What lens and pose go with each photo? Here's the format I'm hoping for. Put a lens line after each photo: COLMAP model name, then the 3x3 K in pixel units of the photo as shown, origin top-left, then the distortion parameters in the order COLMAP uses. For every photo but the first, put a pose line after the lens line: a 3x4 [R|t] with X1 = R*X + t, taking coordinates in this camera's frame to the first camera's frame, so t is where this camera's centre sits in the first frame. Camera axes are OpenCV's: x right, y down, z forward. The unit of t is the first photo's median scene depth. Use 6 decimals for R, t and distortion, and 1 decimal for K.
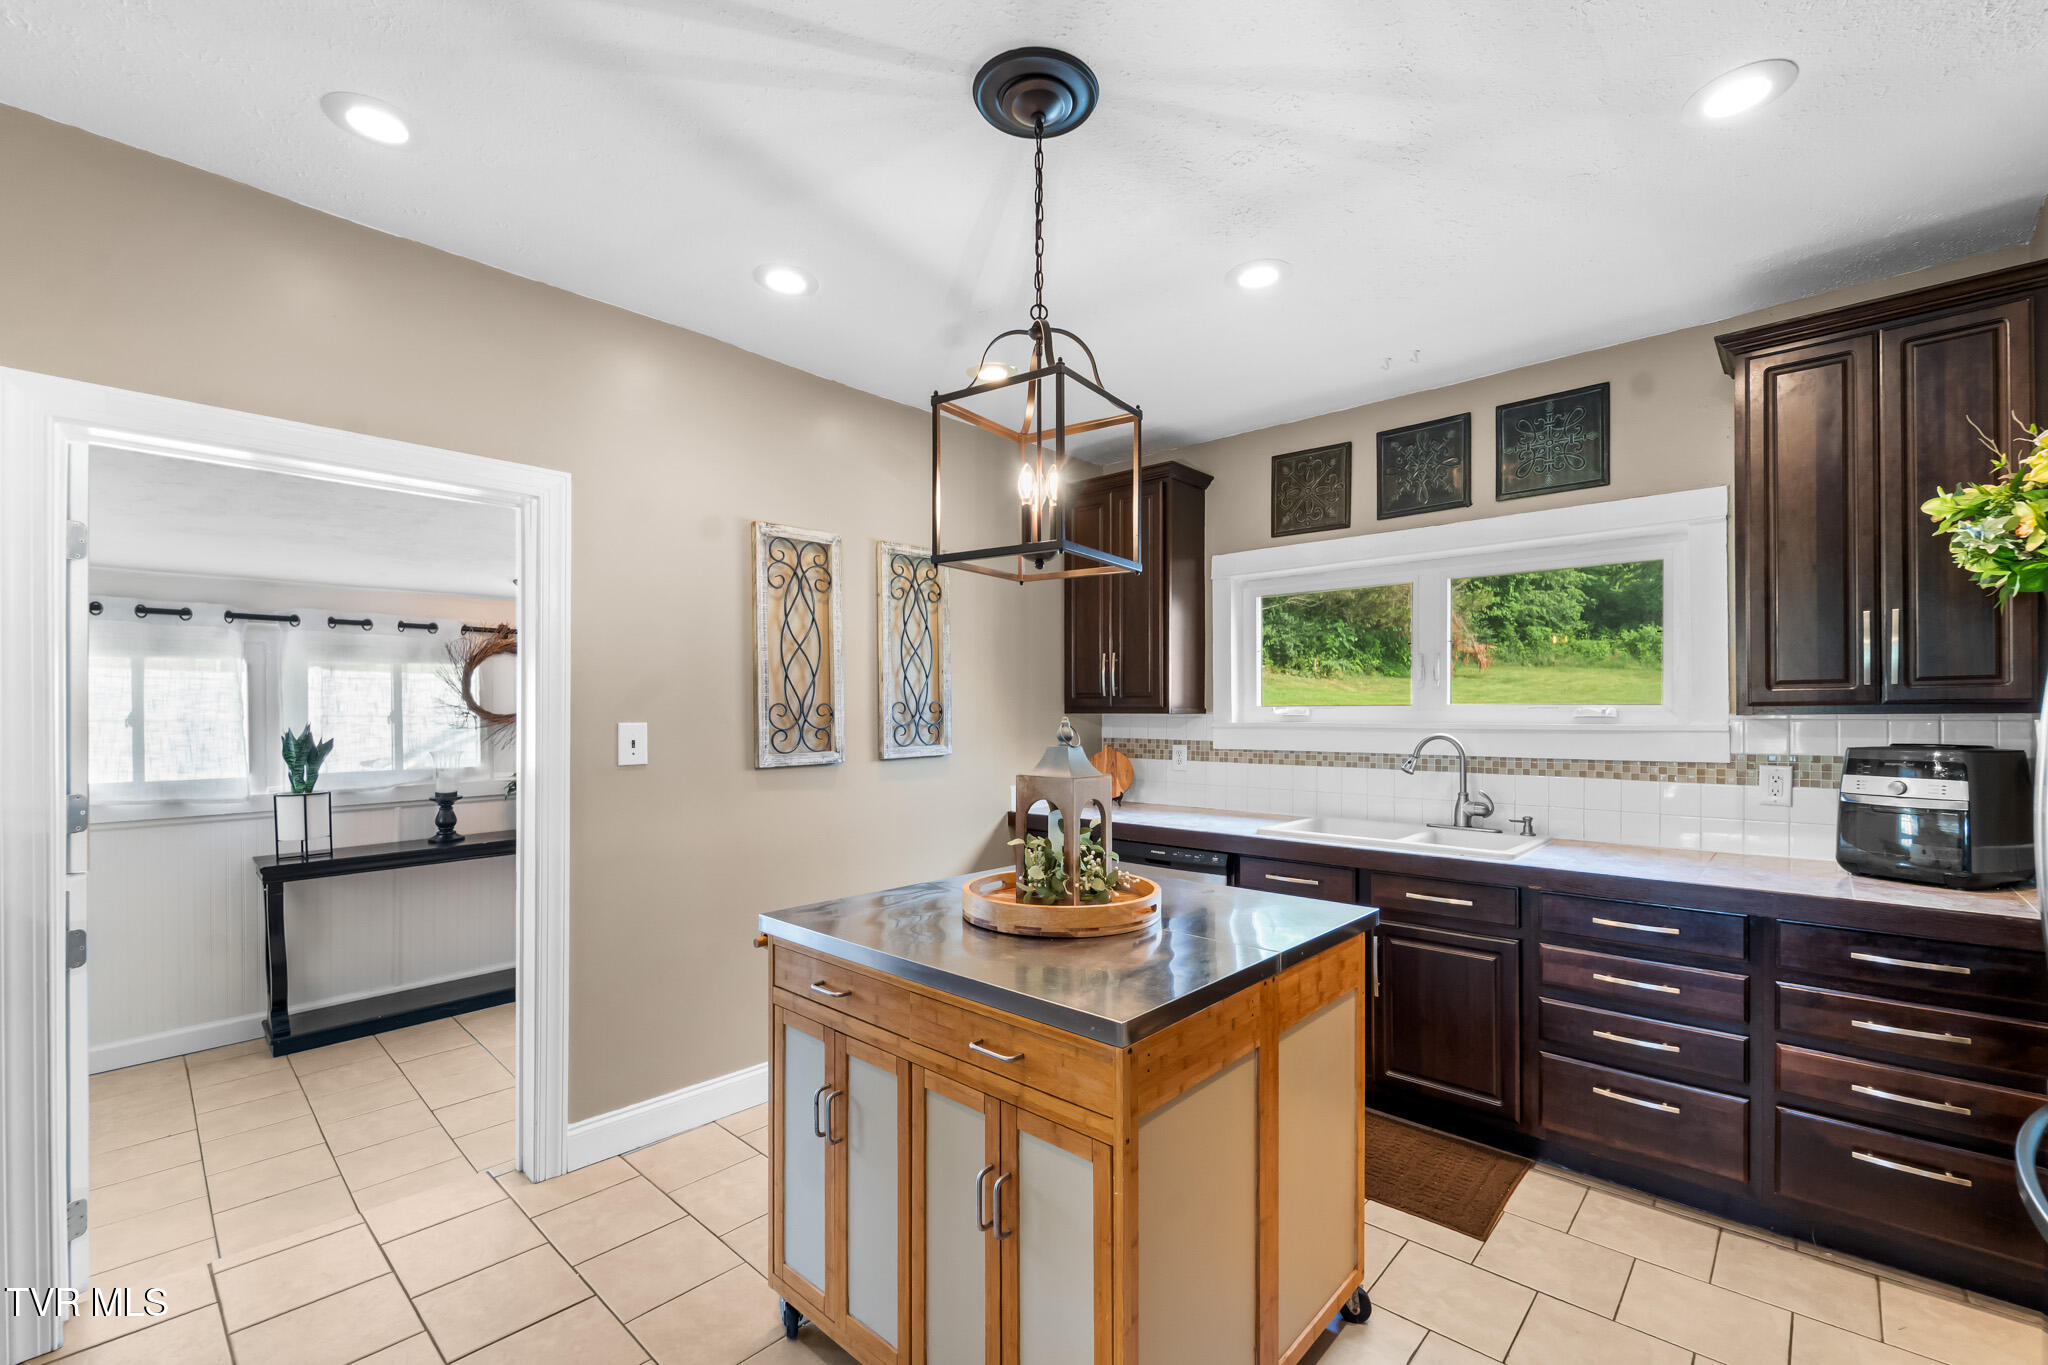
lens RADIAL K [[850.6, 0, 1031.7], [0, 850.6, 716.3], [0, 0, 1]] dist [-0.000882, -0.000112]
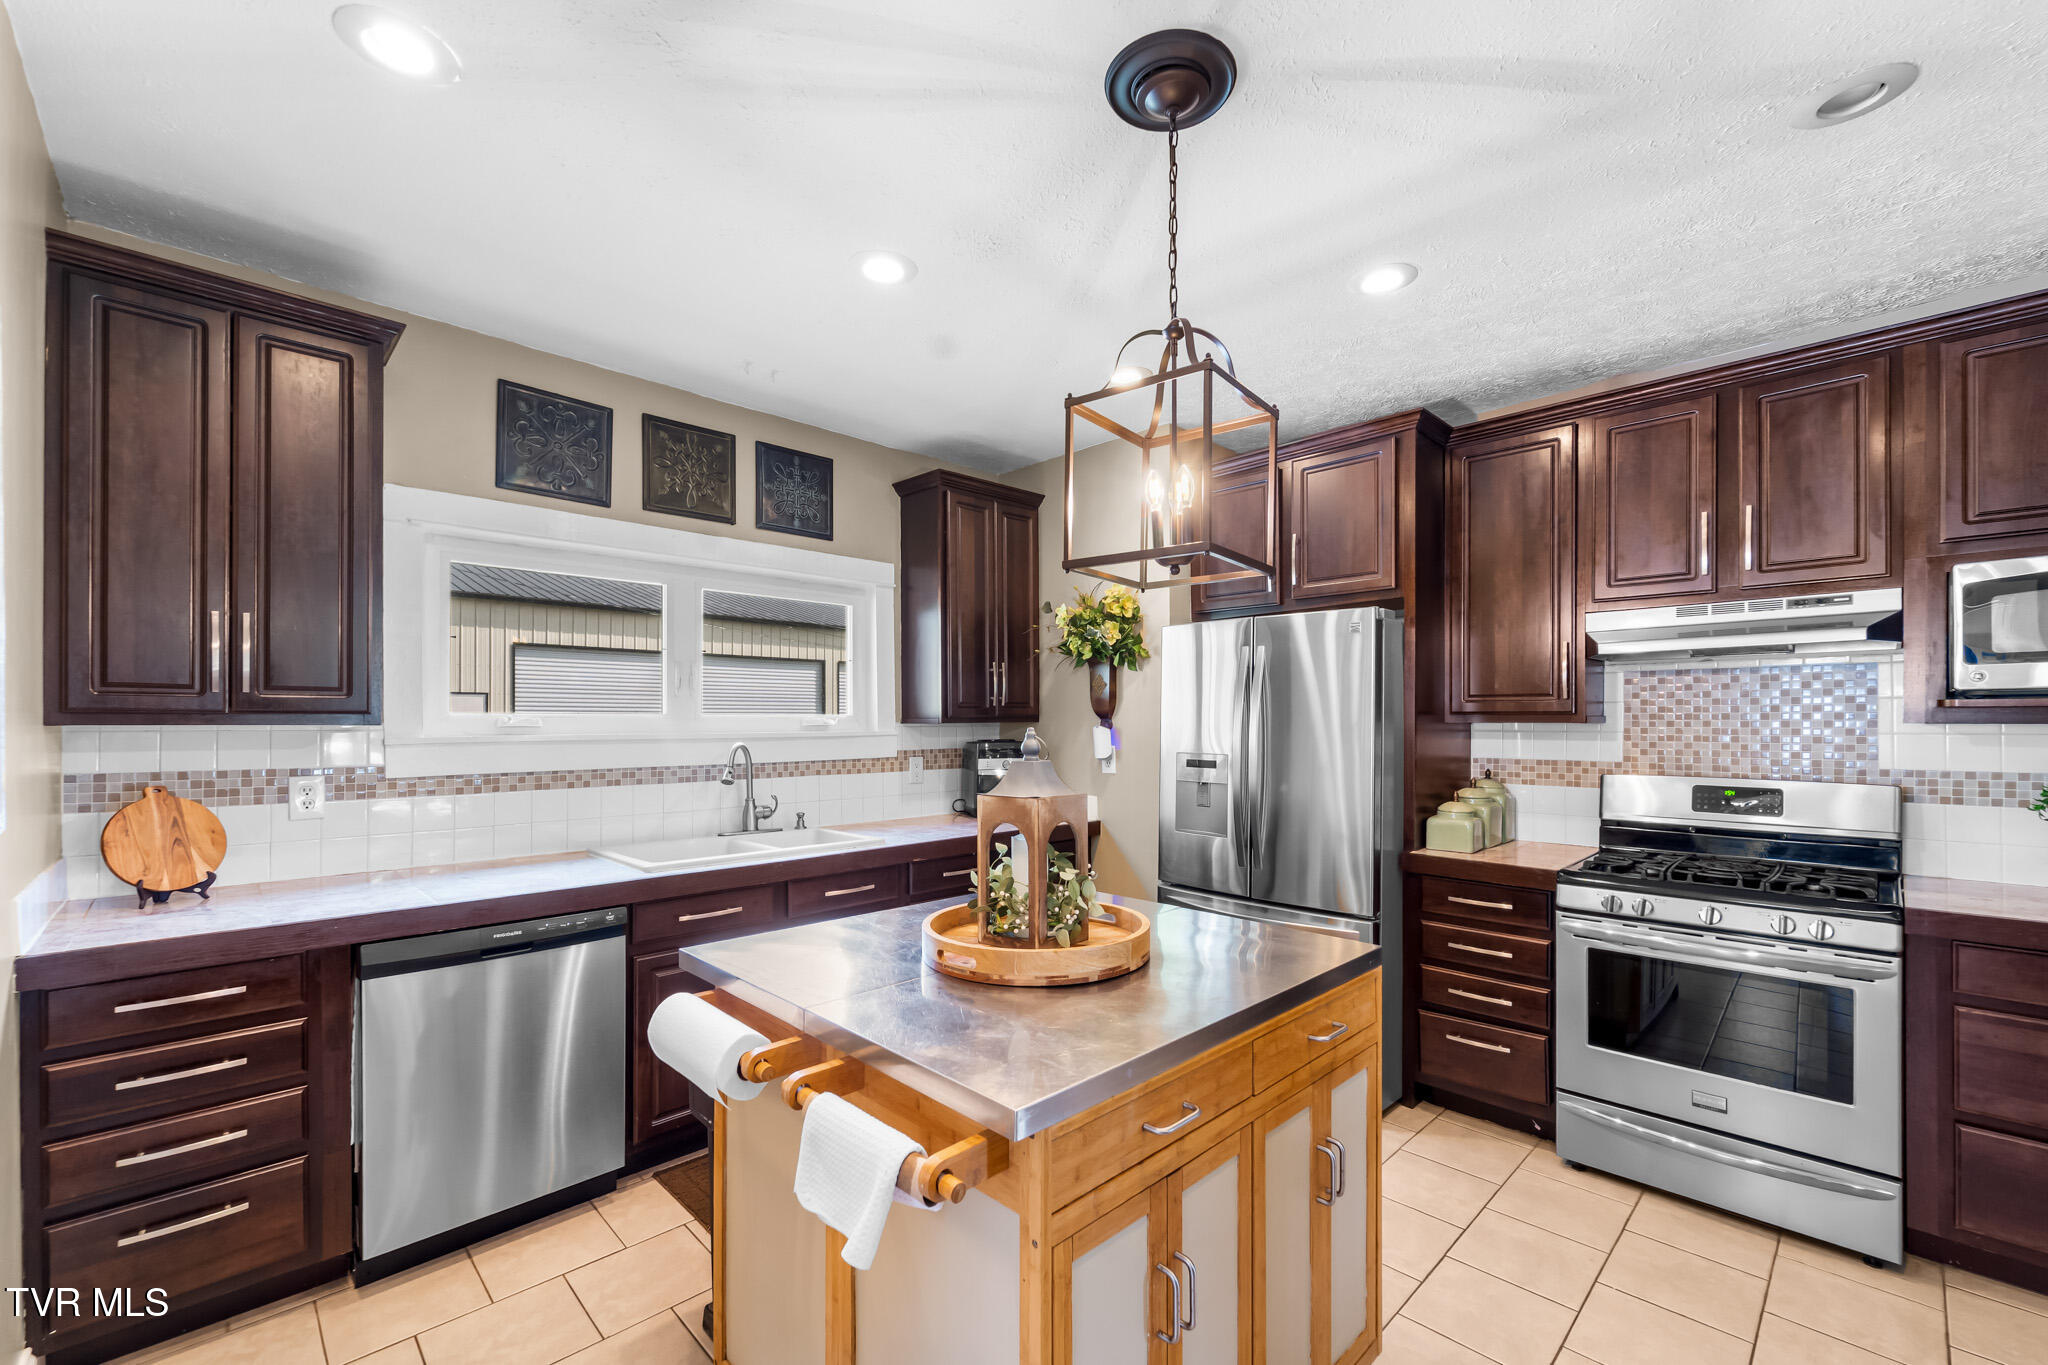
lens RADIAL K [[850.6, 0, 1031.7], [0, 850.6, 716.3], [0, 0, 1]] dist [-0.000882, -0.000112]
pose [[0.051600, -0.000726, 0.998668, -0.482348], [-0.000600, 1.000000, 0.000758, -0.011999], [-0.998668, -0.000638, 0.051599, 0.547827]]
